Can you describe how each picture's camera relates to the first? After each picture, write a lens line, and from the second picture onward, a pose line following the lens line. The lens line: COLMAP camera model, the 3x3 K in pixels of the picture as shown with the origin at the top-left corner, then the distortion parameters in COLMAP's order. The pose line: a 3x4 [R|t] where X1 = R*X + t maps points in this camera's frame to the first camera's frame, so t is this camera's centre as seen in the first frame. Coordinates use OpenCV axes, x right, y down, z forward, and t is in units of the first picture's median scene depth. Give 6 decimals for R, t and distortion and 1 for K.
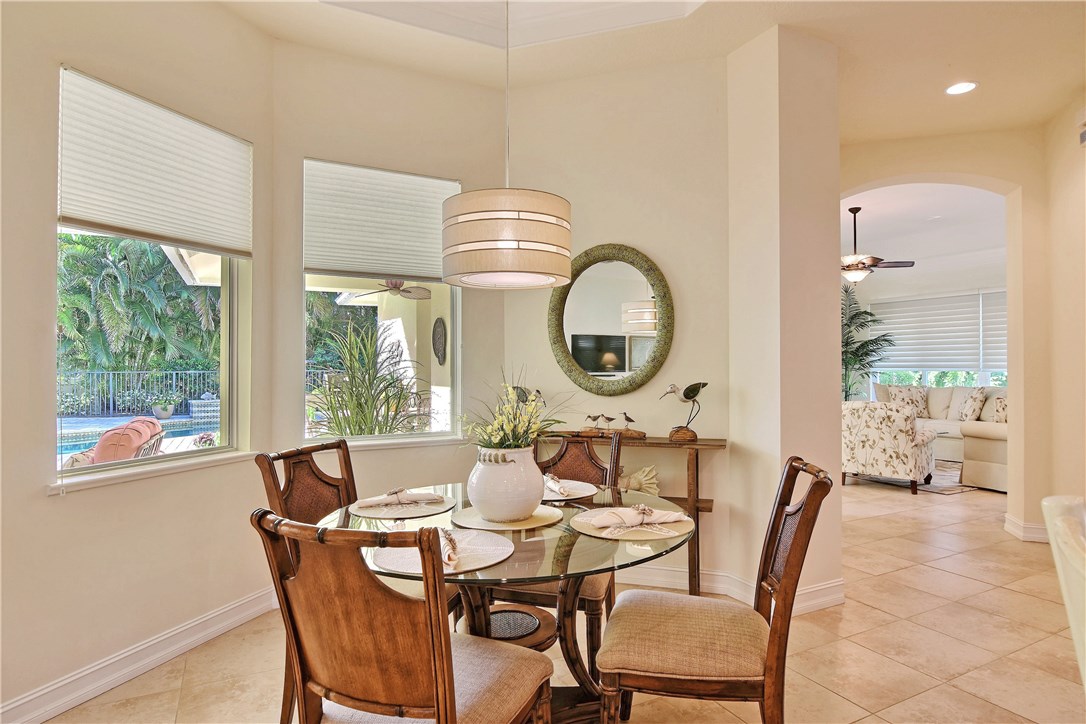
lens RADIAL K [[581.5, 0, 538.2], [0, 581.5, 355.3], [0, 0, 1]] dist [0.003409, -0.006218]
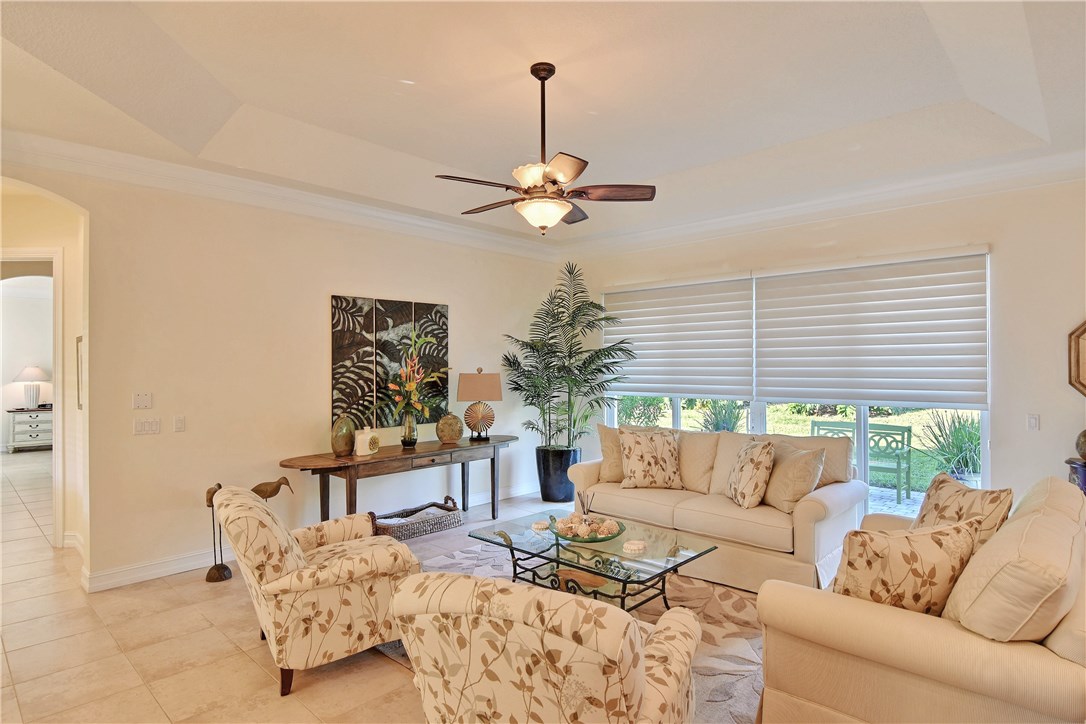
lens RADIAL K [[581.5, 0, 535.2], [0, 581.5, 360.3], [0, 0, 1]] dist [0.003409, -0.006218]
pose [[0.941493, -0.005818, 0.336983, 0.384023], [0.004851, 0.999981, 0.003710, -0.021513], [-0.336998, -0.001859, 0.941503, 0.570314]]
